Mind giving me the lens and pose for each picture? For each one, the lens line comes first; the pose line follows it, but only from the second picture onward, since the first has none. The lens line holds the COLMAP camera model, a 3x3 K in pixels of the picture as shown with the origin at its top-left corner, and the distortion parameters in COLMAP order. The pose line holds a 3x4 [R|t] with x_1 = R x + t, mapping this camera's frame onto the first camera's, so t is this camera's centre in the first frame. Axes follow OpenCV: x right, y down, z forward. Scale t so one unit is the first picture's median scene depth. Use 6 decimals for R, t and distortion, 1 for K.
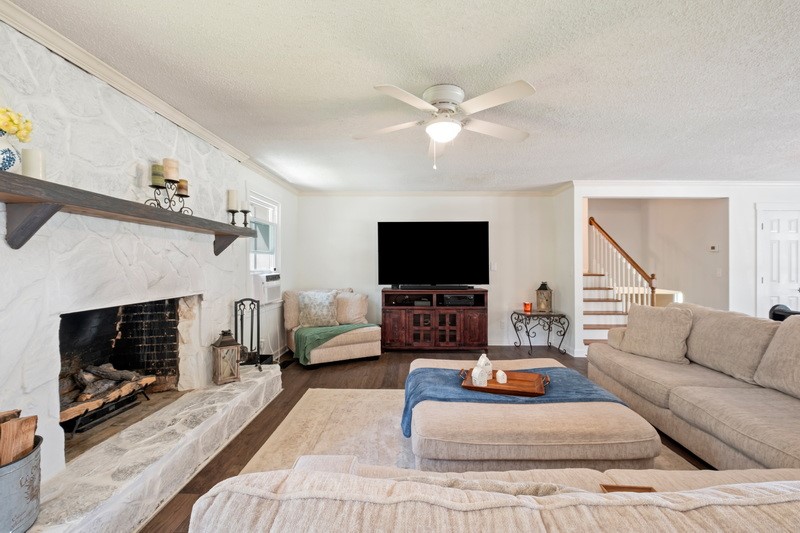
lens RADIAL K [[343.6, 0, 402.3], [0, 343.6, 260.0], [0, 0, 1]] dist [0.000027, -0.007700]
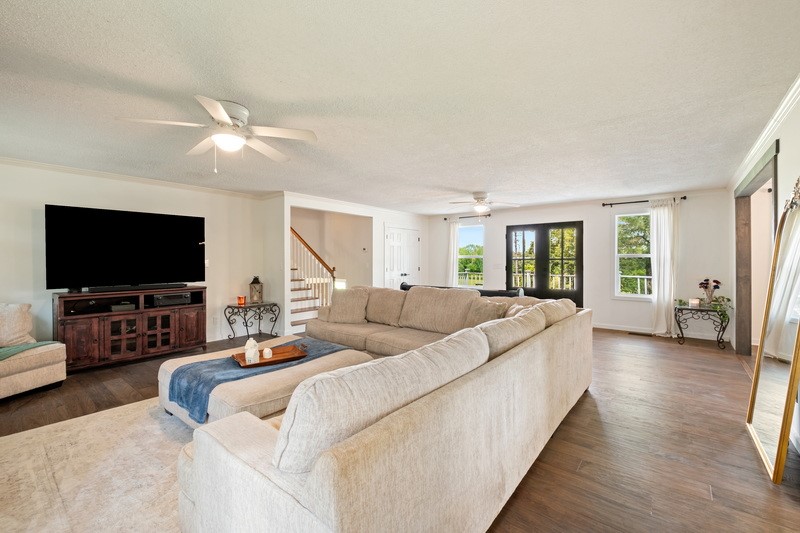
lens RADIAL K [[343.6, 0, 402.3], [0, 343.6, 260.0], [0, 0, 1]] dist [0.000027, -0.007700]
pose [[0.608758, -0.003268, 0.793349, -0.194535], [-0.005281, 0.999953, 0.008171, -0.001295], [-0.793338, -0.009164, 0.608712, -0.058216]]
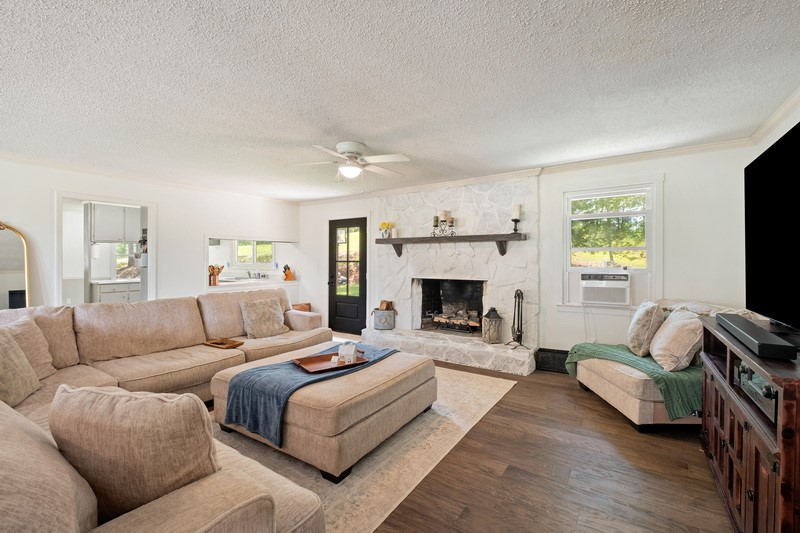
lens RADIAL K [[343.6, 0, 402.3], [0, 343.6, 260.0], [0, 0, 1]] dist [0.000027, -0.007700]
pose [[-0.527827, -0.000668, -0.849352, 0.575826], [0.009393, 0.999934, -0.006624, 0.006092], [0.849300, -0.011474, -0.527785, 0.911707]]
